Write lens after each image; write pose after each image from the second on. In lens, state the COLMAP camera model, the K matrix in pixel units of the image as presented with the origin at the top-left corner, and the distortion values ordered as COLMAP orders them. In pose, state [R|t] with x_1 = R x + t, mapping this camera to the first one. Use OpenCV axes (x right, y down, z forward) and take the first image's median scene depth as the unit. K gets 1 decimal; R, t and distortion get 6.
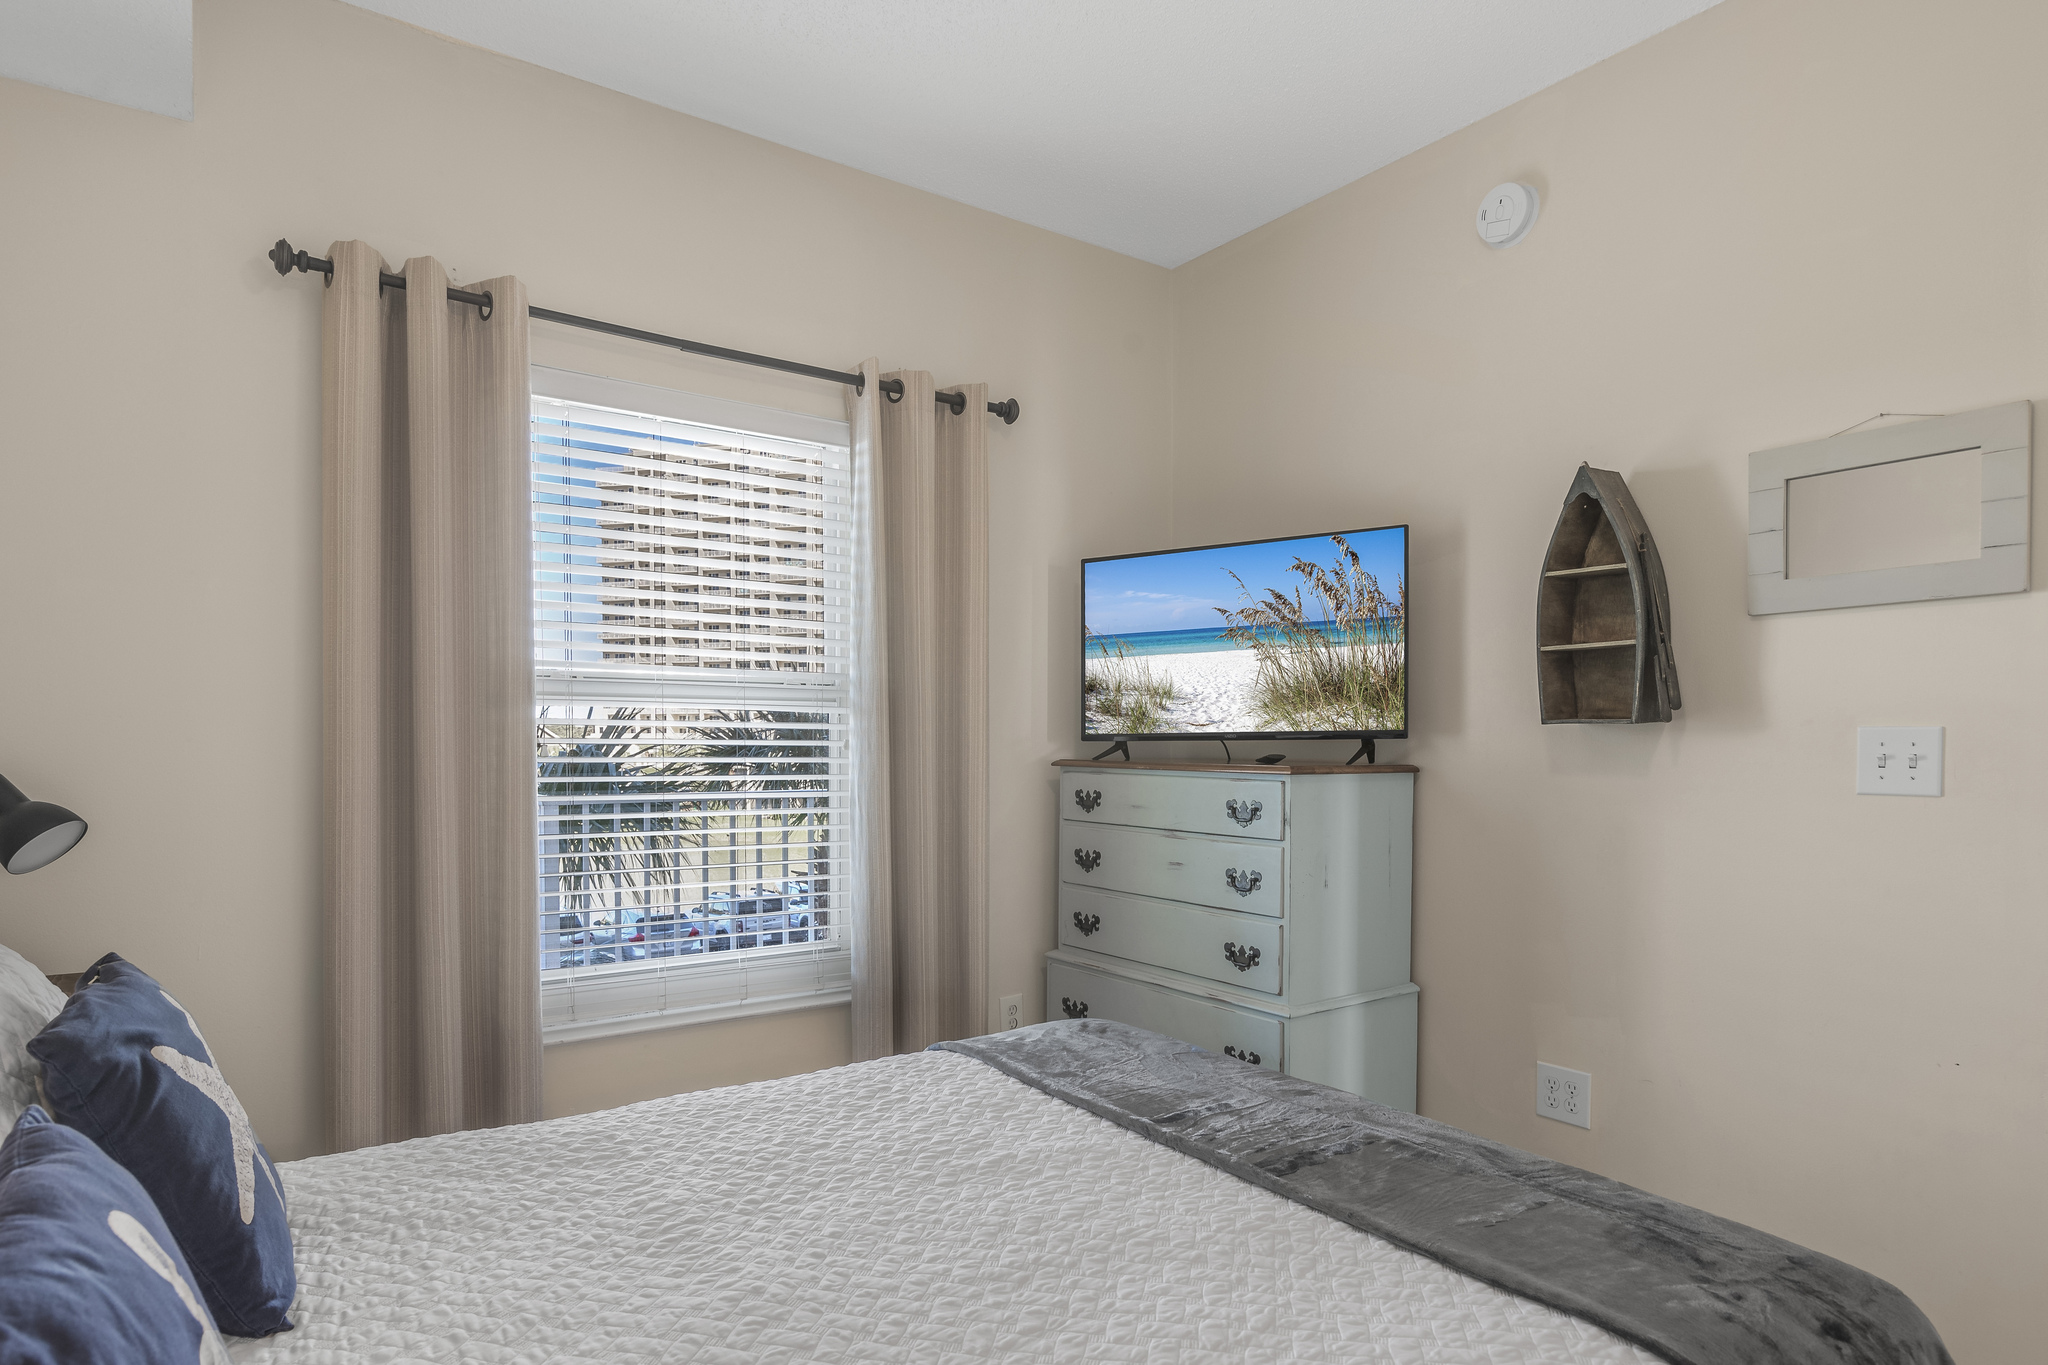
lens RADIAL K [[1193.7, 0, 1026.9], [0, 1193.7, 738.3], [0, 0, 1]] dist [0.053196, 0.000240]
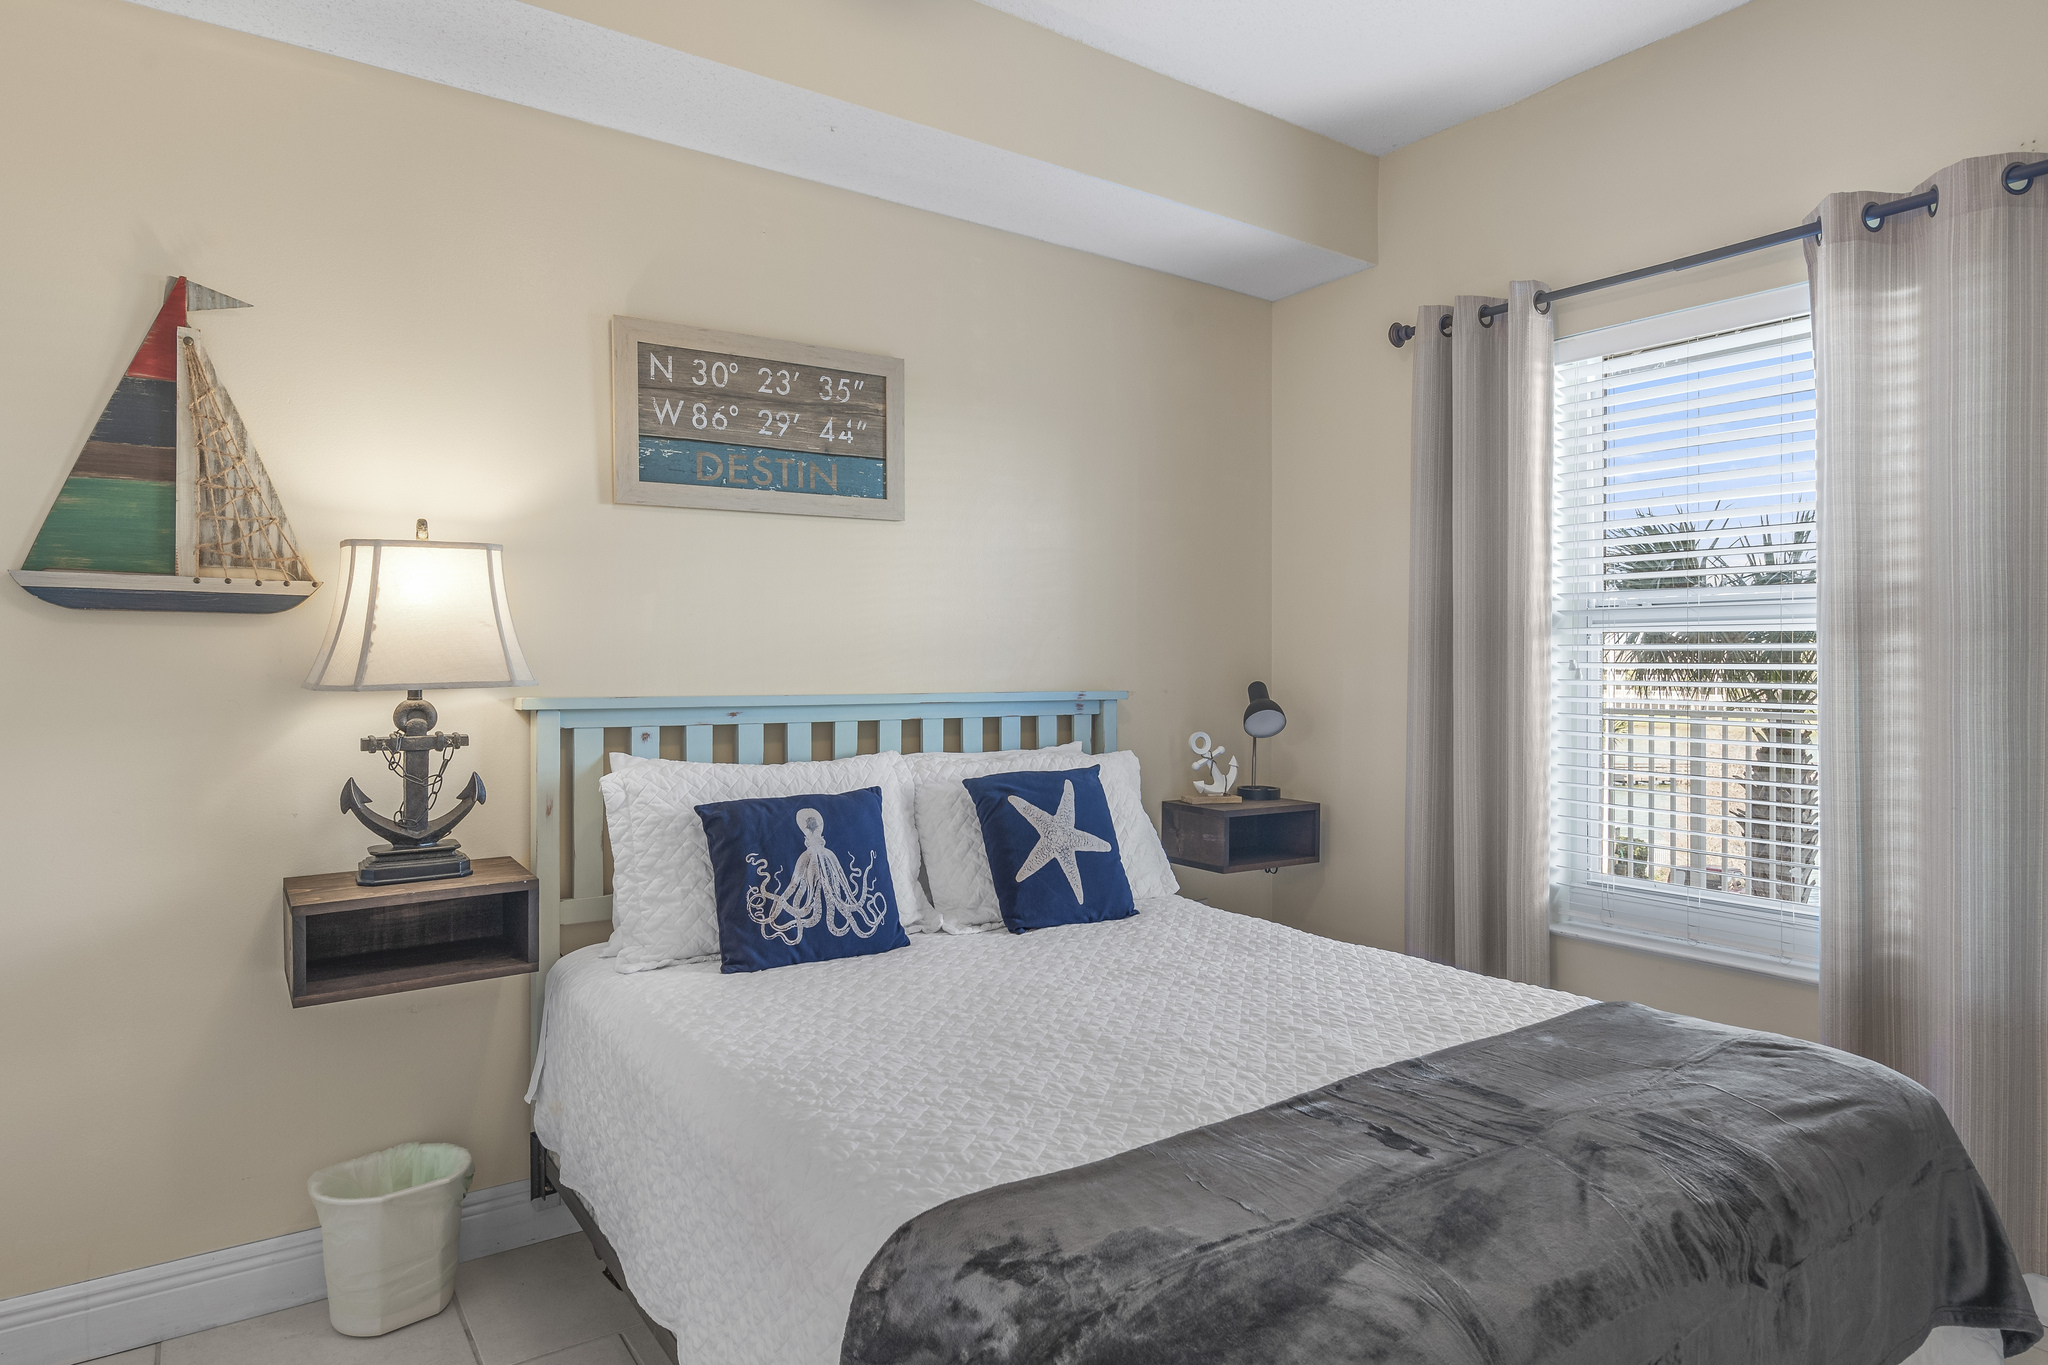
lens RADIAL K [[1193.7, 0, 1026.9], [0, 1193.7, 738.3], [0, 0, 1]] dist [0.053196, 0.000240]
pose [[-0.019832, 0.051786, -0.998461, 0.760864], [0.002660, 0.998657, 0.051743, 0.009477], [0.999800, -0.001630, -0.019943, 0.524452]]
